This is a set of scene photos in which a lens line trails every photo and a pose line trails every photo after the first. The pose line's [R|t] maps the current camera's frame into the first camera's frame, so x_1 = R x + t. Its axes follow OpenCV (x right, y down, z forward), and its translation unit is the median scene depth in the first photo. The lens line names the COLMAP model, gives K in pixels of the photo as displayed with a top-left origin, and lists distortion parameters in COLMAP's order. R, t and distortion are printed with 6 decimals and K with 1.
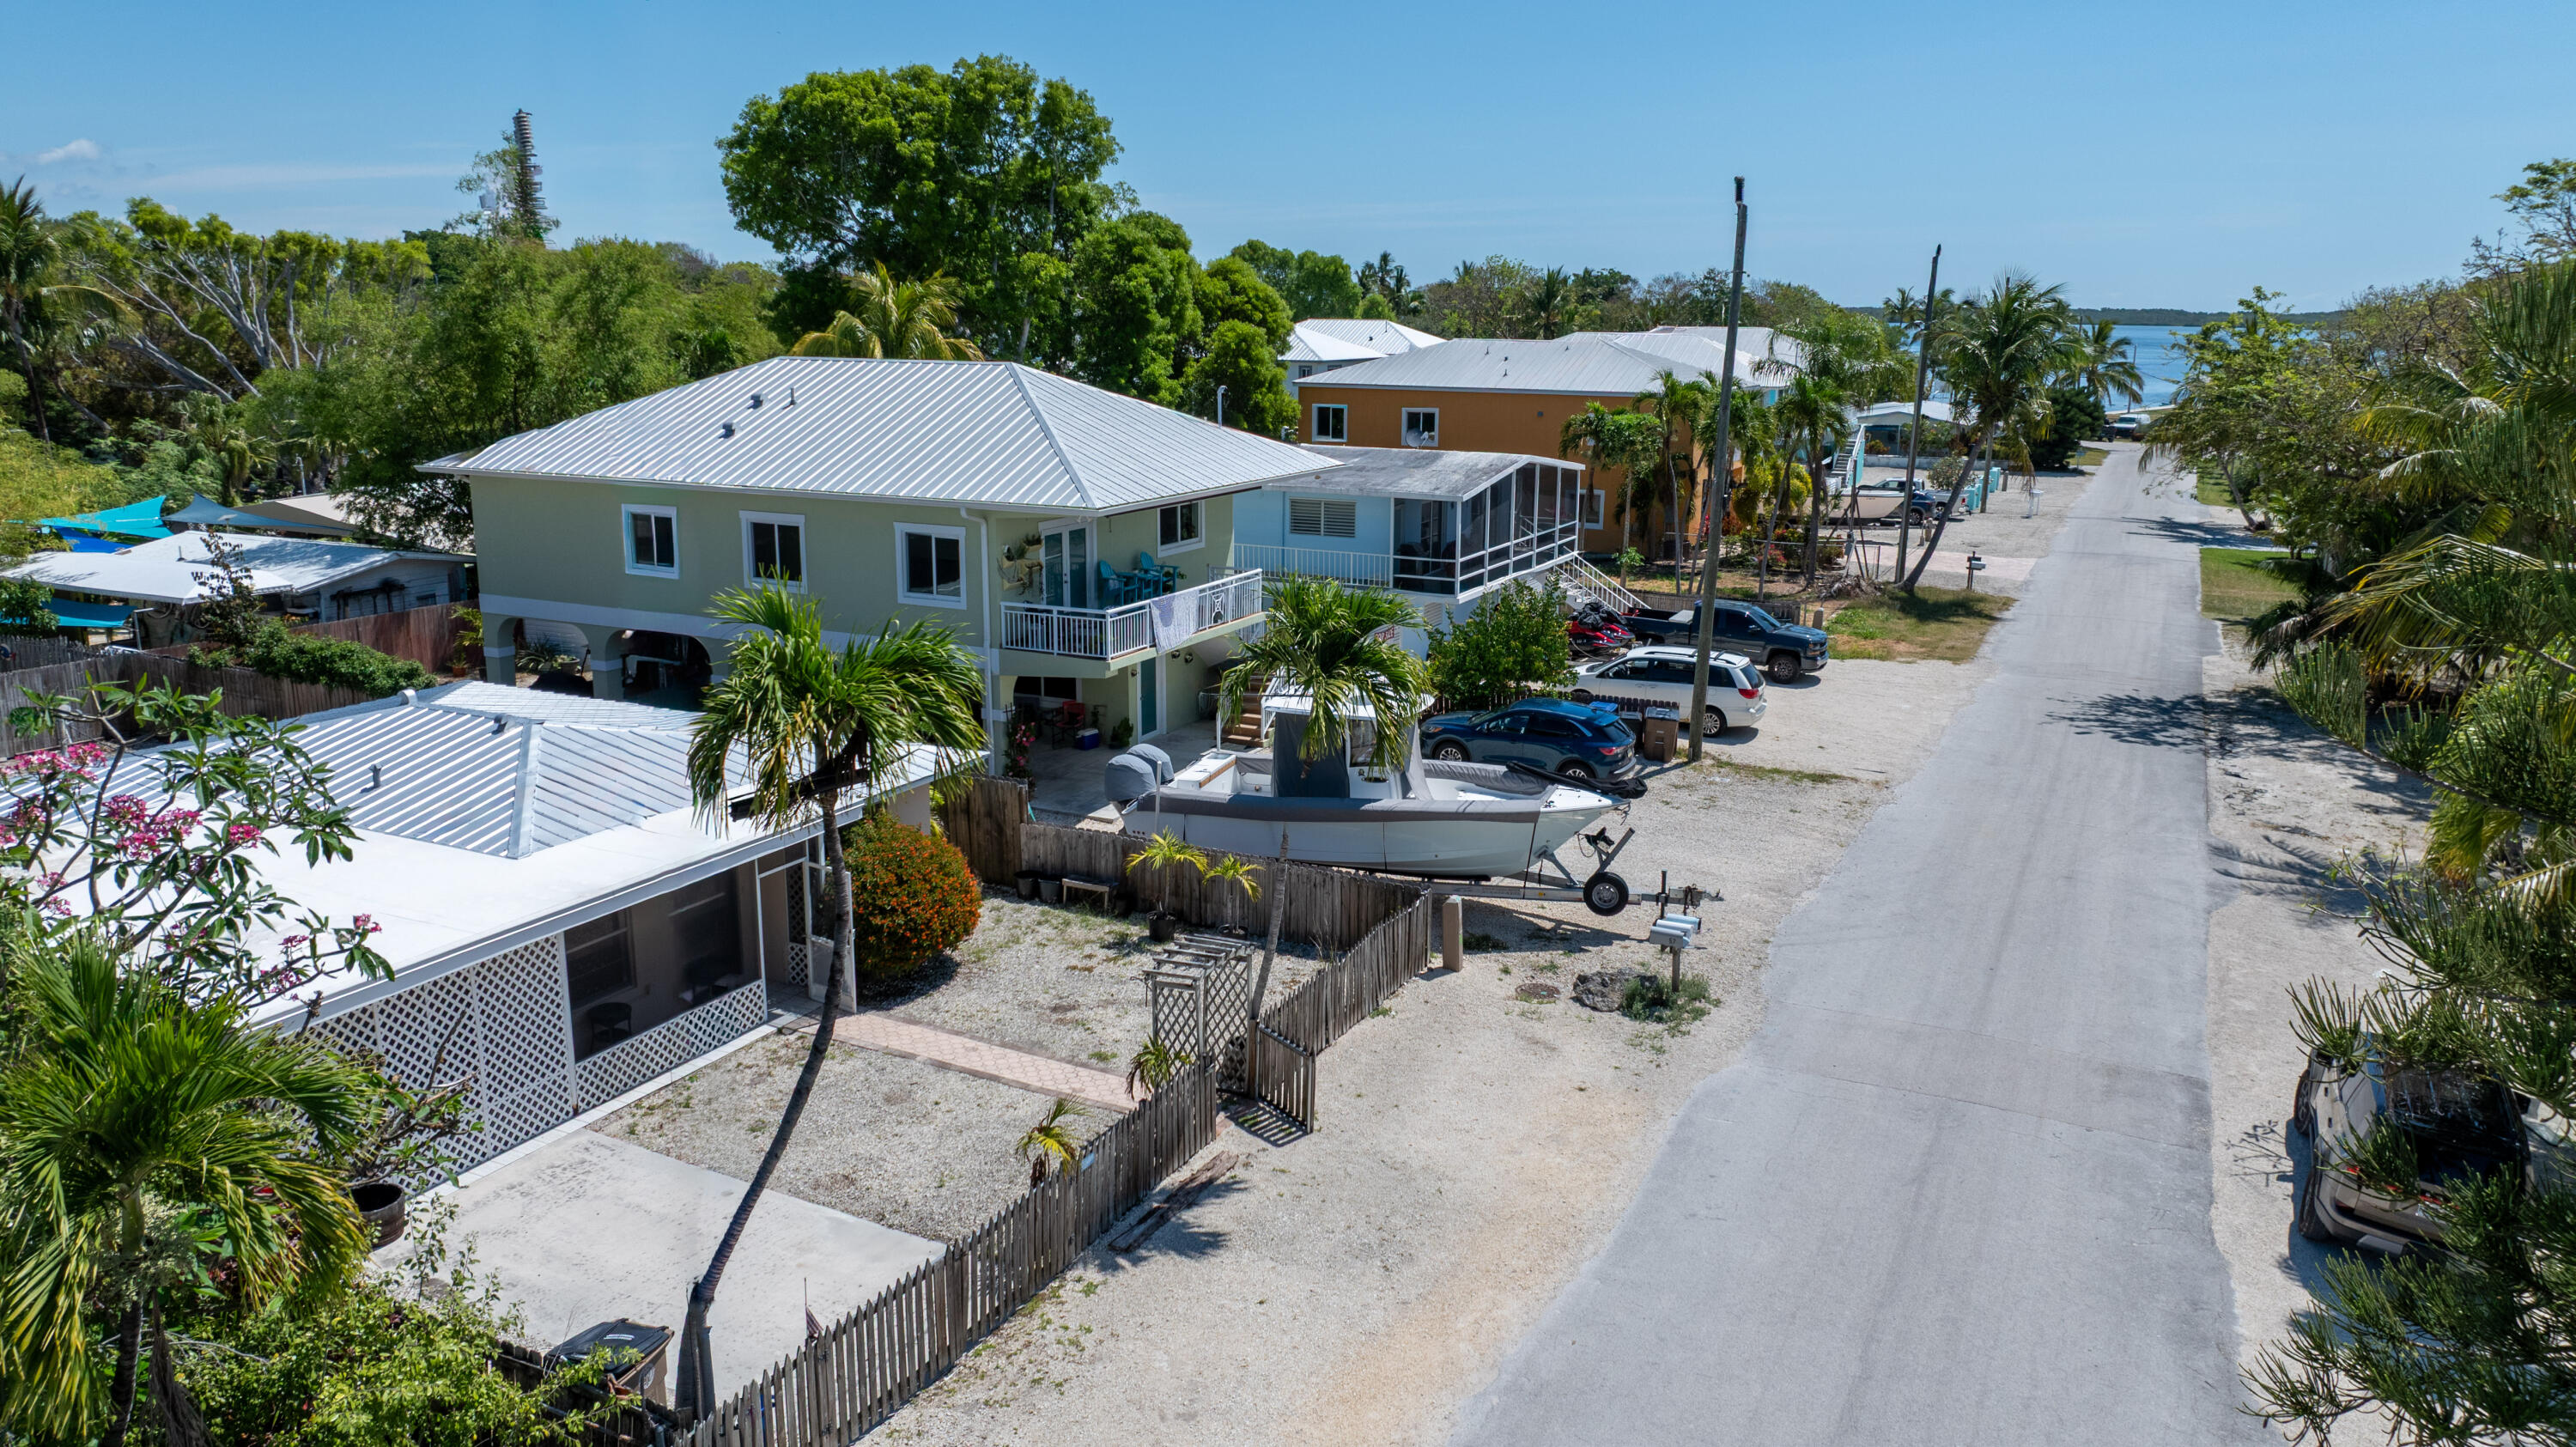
lens RADIAL K [[1796.0, 0, 1288.0], [0, 1796.0, 723.5], [0, 0, 1]] dist [-0.006105, -0.004428]
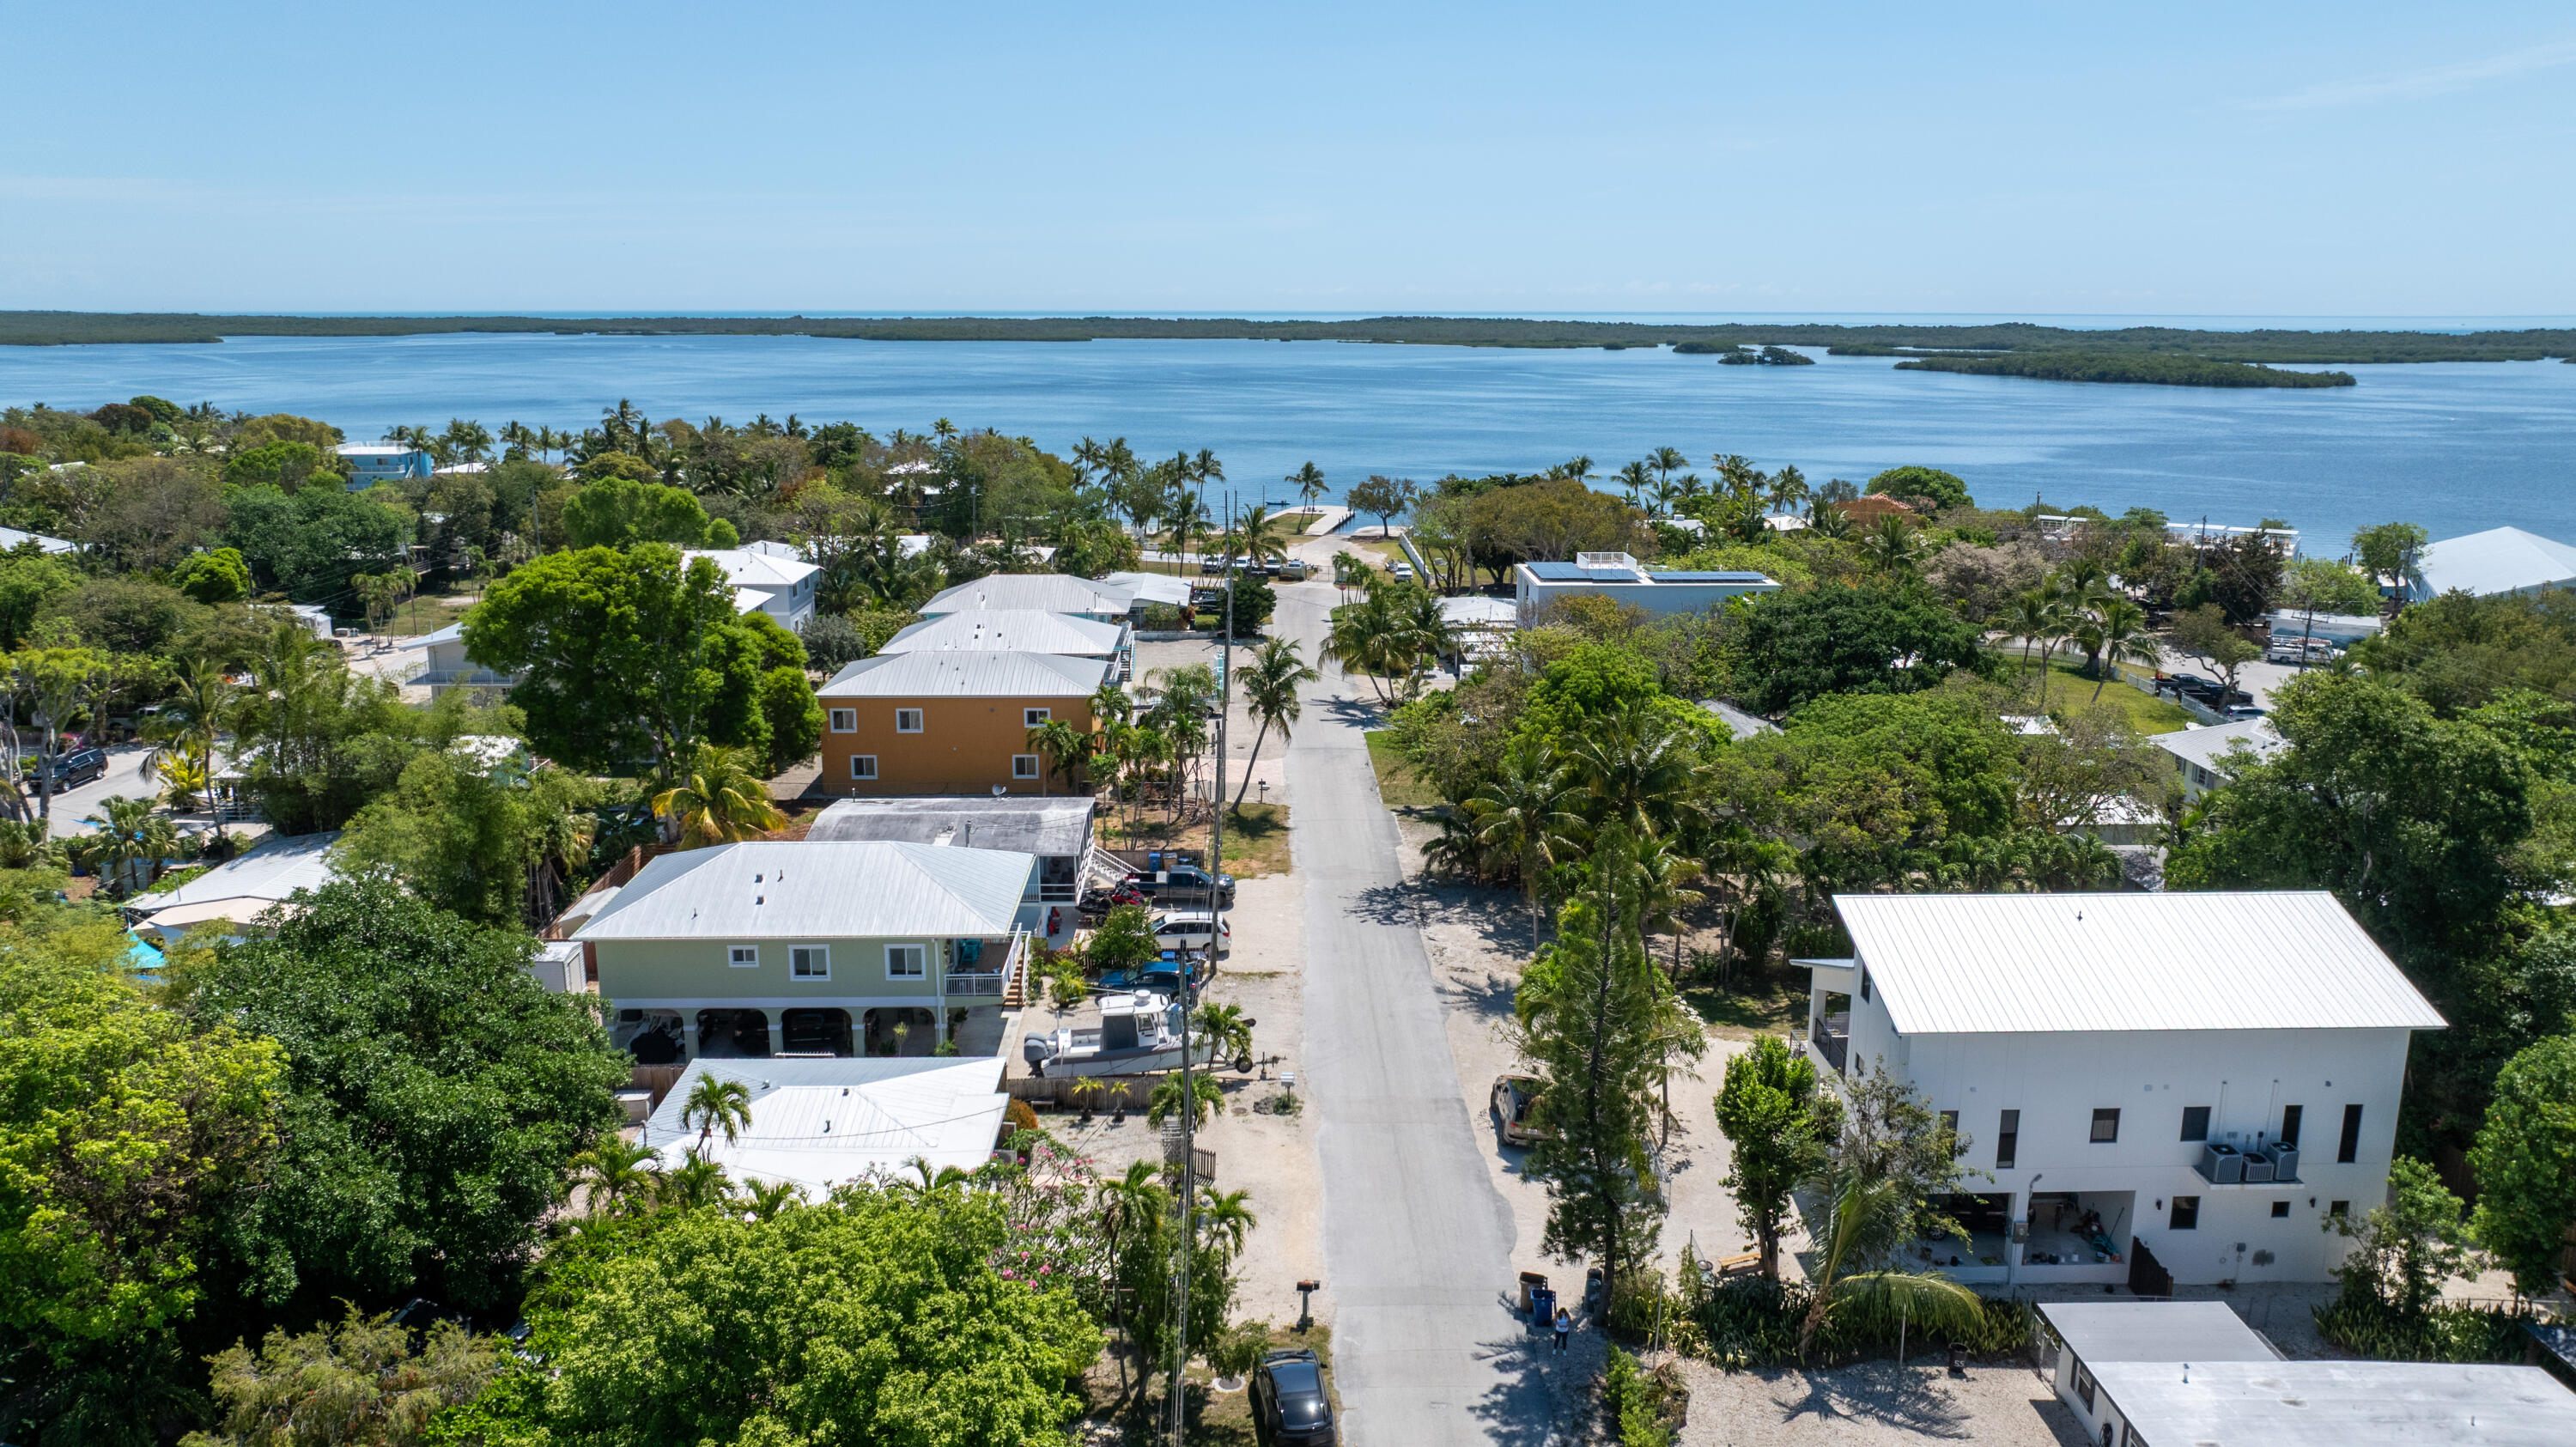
lens RADIAL K [[1796.0, 0, 1288.0], [0, 1796.0, 723.5], [0, 0, 1]] dist [-0.006105, -0.004428]
pose [[0.887272, -0.108849, 0.448220, -0.900276], [0.108948, 0.993716, 0.025655, -0.467414], [-0.448196, 0.026069, 0.893555, -1.378996]]
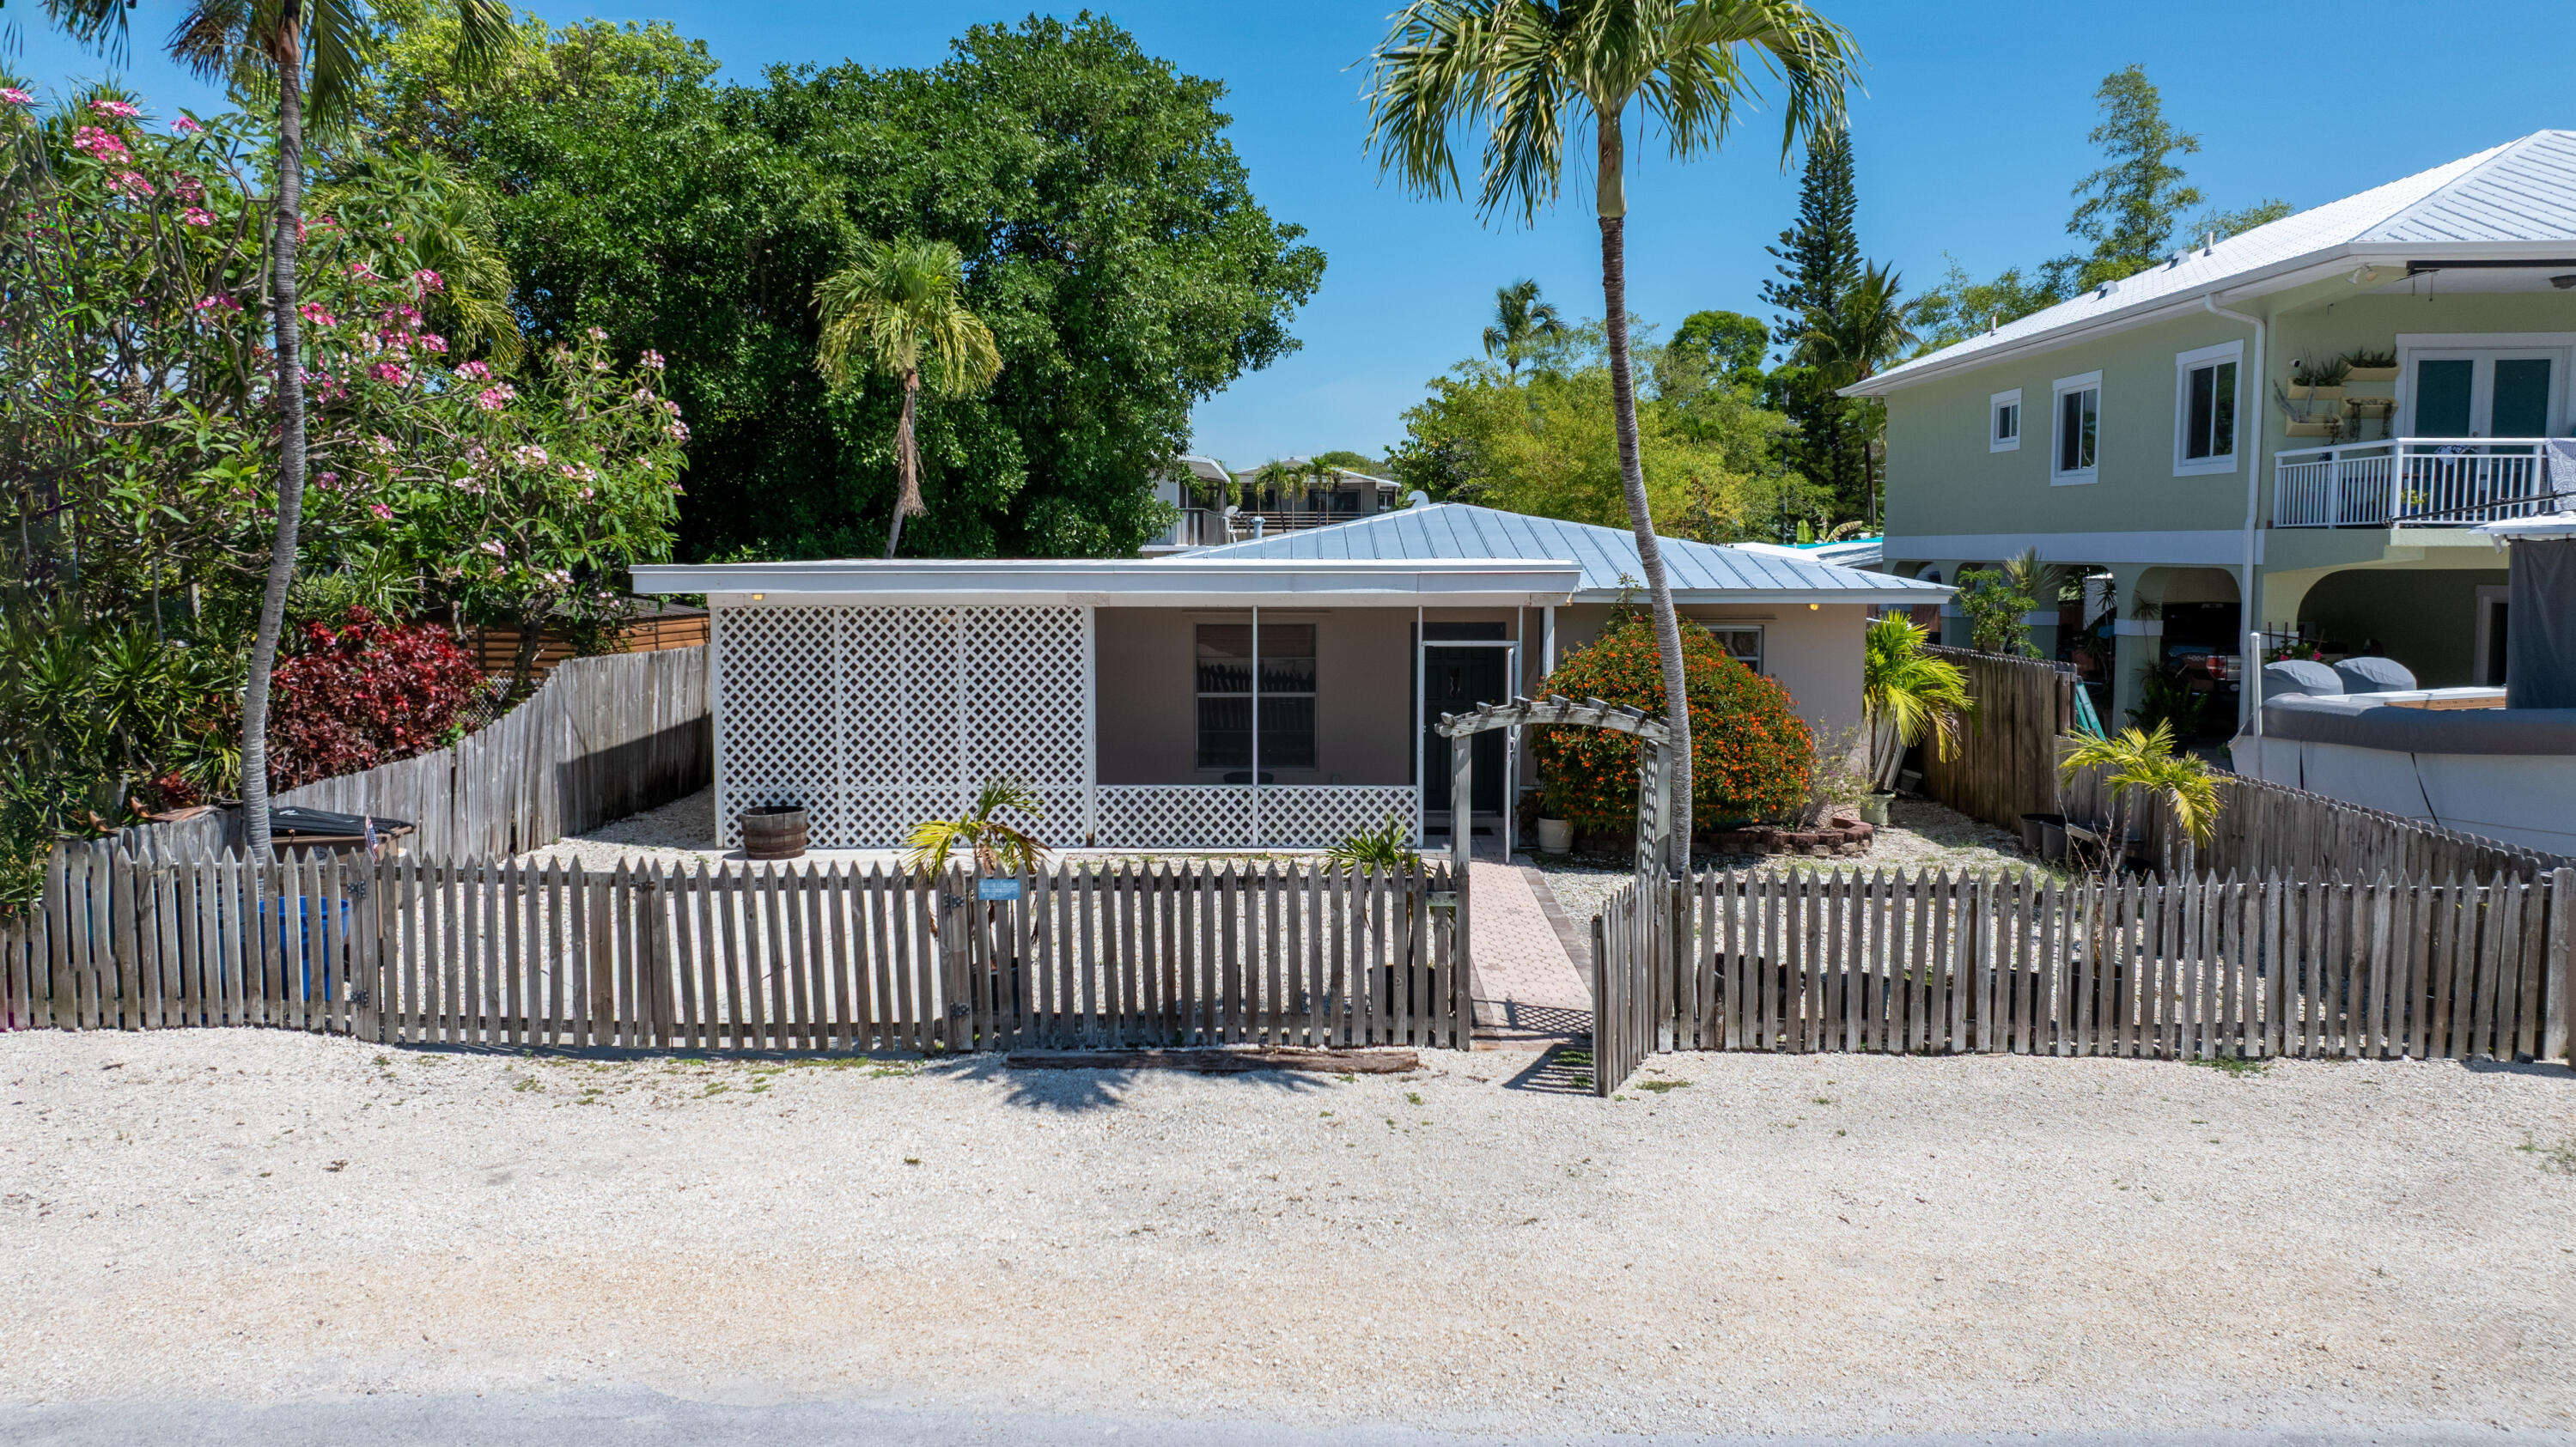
lens RADIAL K [[1842.6, 0, 1288.7], [0, 1842.6, 673.5], [0, 0, 1]] dist [0.003072, 0.000383]
pose [[0.443844, 0.059386, -0.894134, 0.317939], [-0.204964, 0.978078, -0.036782, 0.121016], [0.872349, 0.199591, 0.446286, 0.542888]]
